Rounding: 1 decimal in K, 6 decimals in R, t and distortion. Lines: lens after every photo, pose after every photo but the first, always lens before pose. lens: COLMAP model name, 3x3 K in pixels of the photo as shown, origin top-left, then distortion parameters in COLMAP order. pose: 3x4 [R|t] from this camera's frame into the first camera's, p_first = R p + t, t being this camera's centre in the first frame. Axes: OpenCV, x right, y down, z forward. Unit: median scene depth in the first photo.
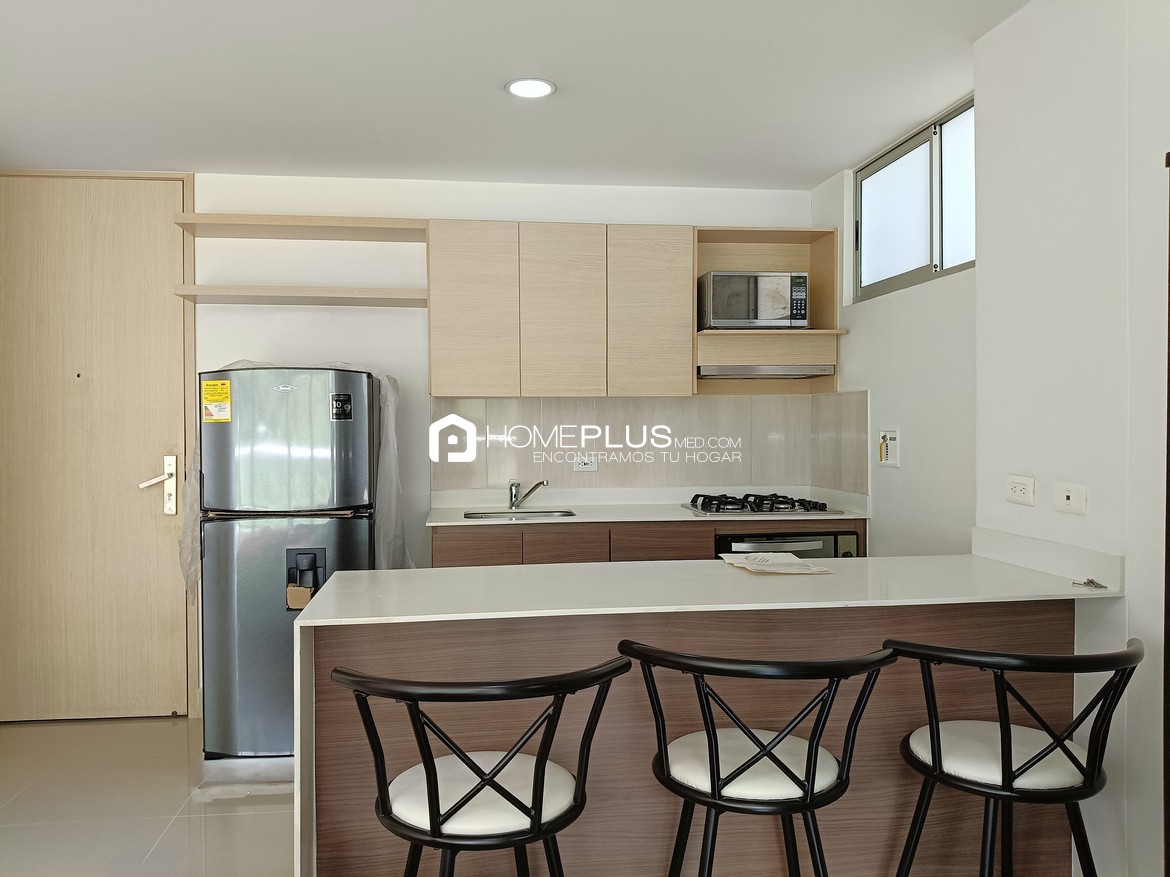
lens RADIAL K [[907.5, 0, 585.4], [0, 907.5, 422.6], [0, 0, 1]] dist [0.045425, 0.000311]
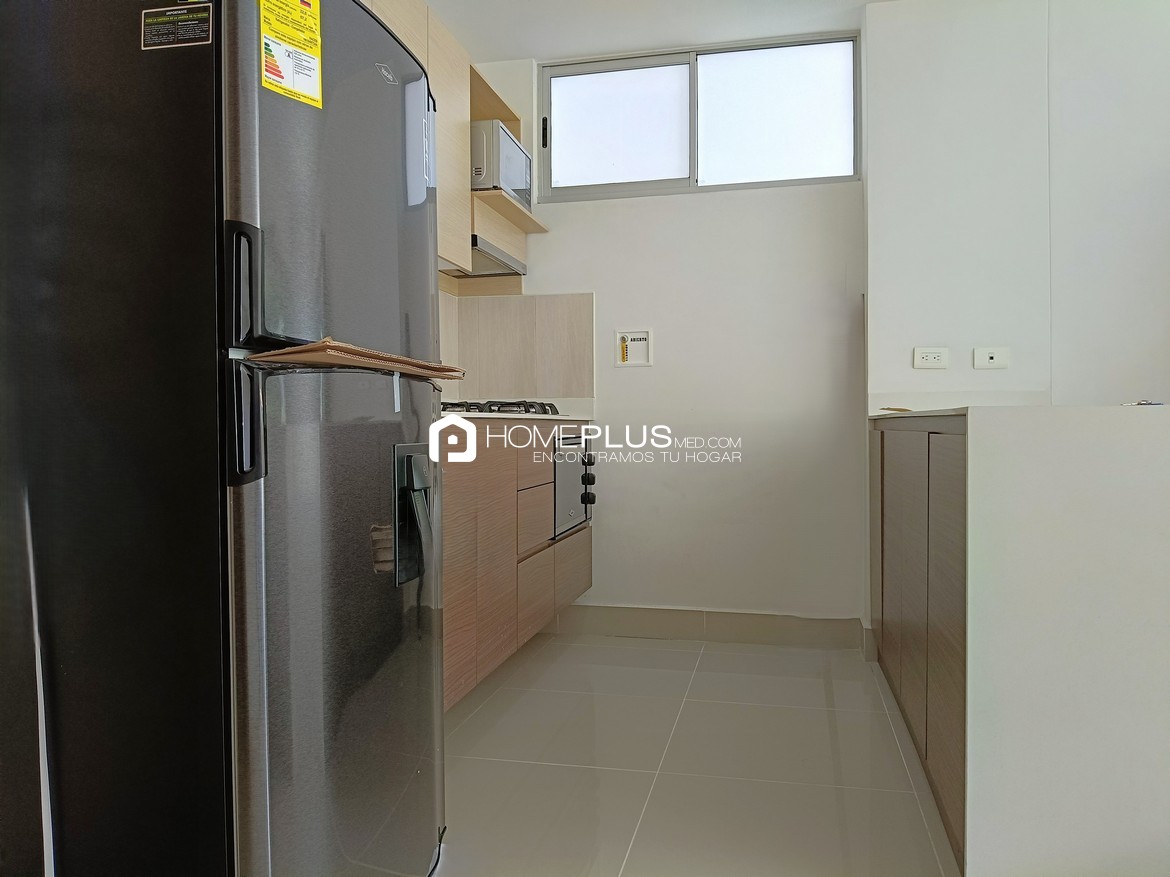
lens RADIAL K [[942.0, 0, 554.8], [0, 942.0, 440.7], [0, 0, 1]] dist [-0.009788, -0.012230]
pose [[0.351371, -0.001841, 0.936235, -0.627961], [0.008374, 0.999964, -0.001176, 0.120135], [-0.936199, 0.008253, 0.351373, 0.654037]]
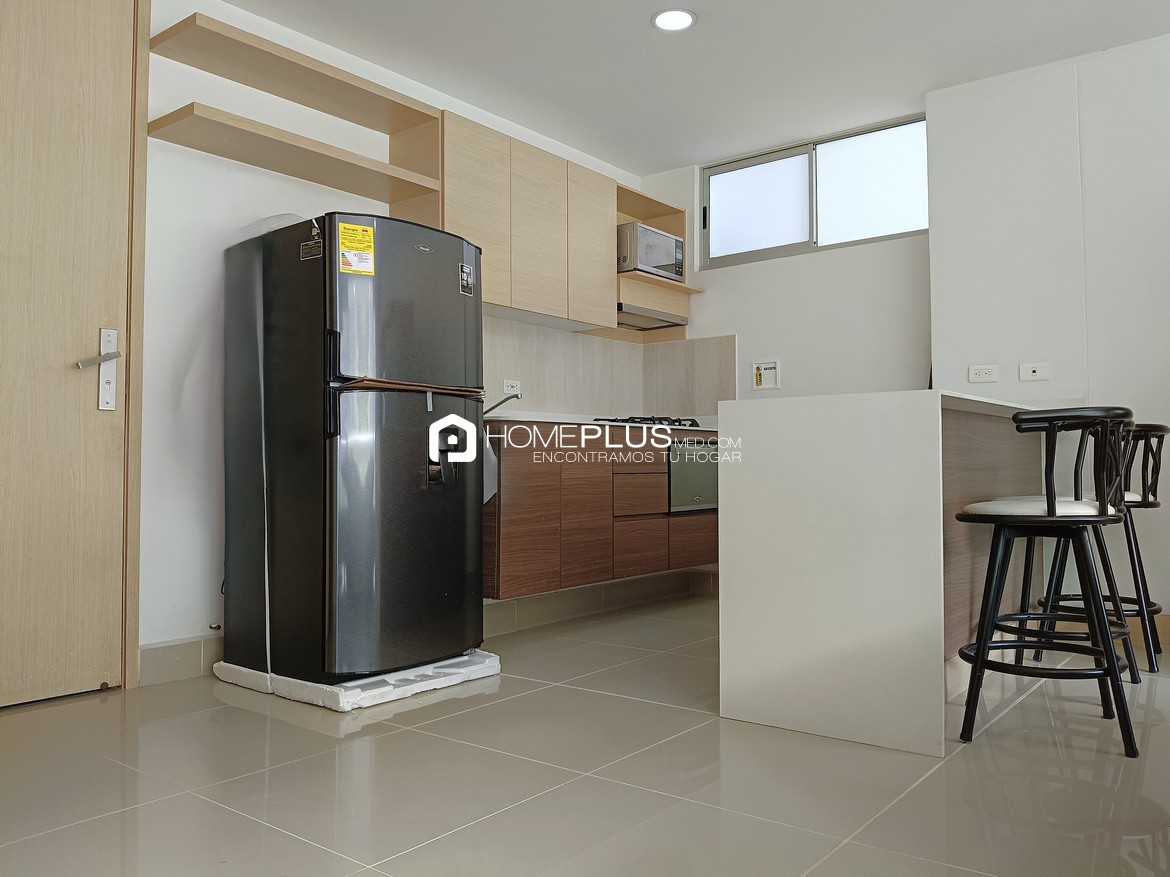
lens RADIAL K [[904.2, 0, 564.8], [0, 904.2, 436.6], [0, 0, 1]] dist [0.089460, -0.198662]
pose [[0.709833, 0.031630, 0.703660, -0.740146], [-0.000124, 0.998997, -0.044780, 0.161492], [-0.704370, 0.031699, 0.709124, 0.244195]]
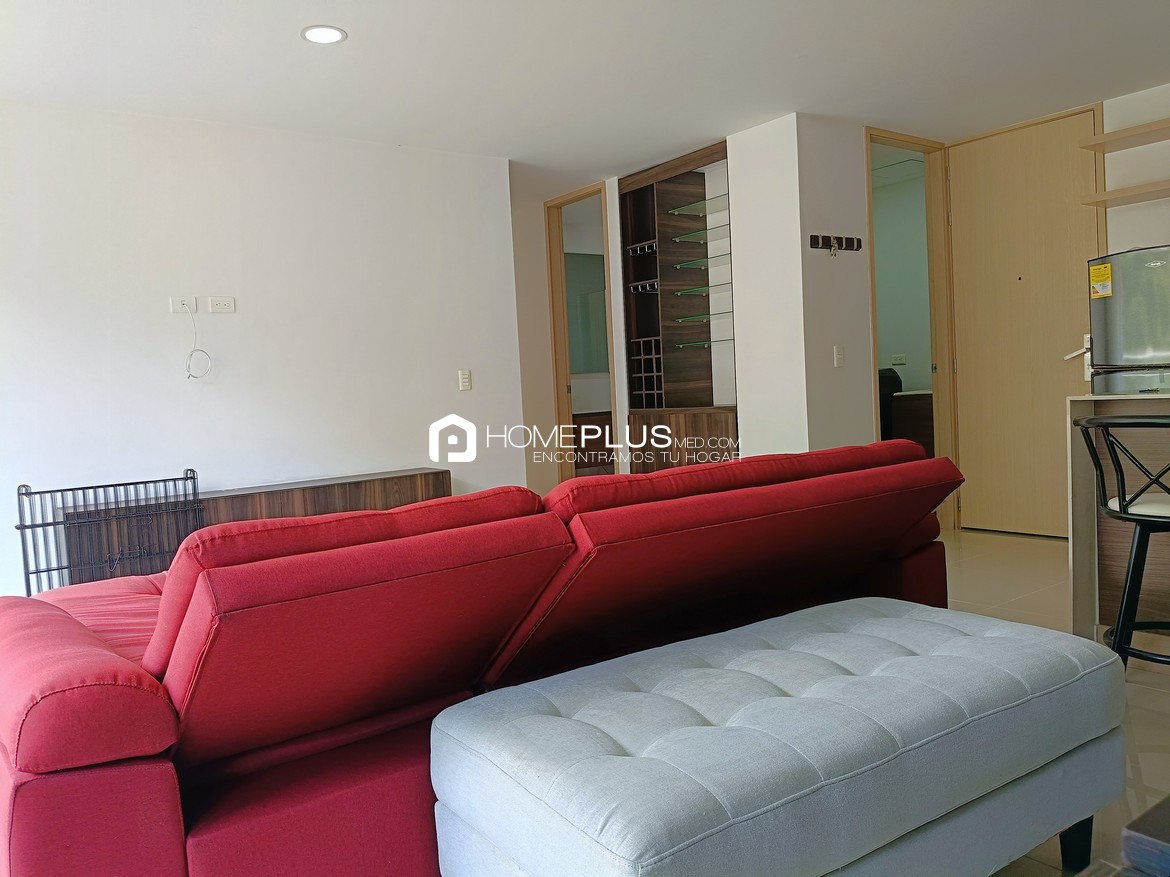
lens RADIAL K [[904.2, 0, 564.8], [0, 904.2, 436.6], [0, 0, 1]] dist [0.089460, -0.198662]
pose [[0.483321, 0.023087, -0.875139, 0.300632], [0.045695, 0.997624, 0.051555, 0.080726], [0.874250, -0.064907, 0.481118, -0.234651]]
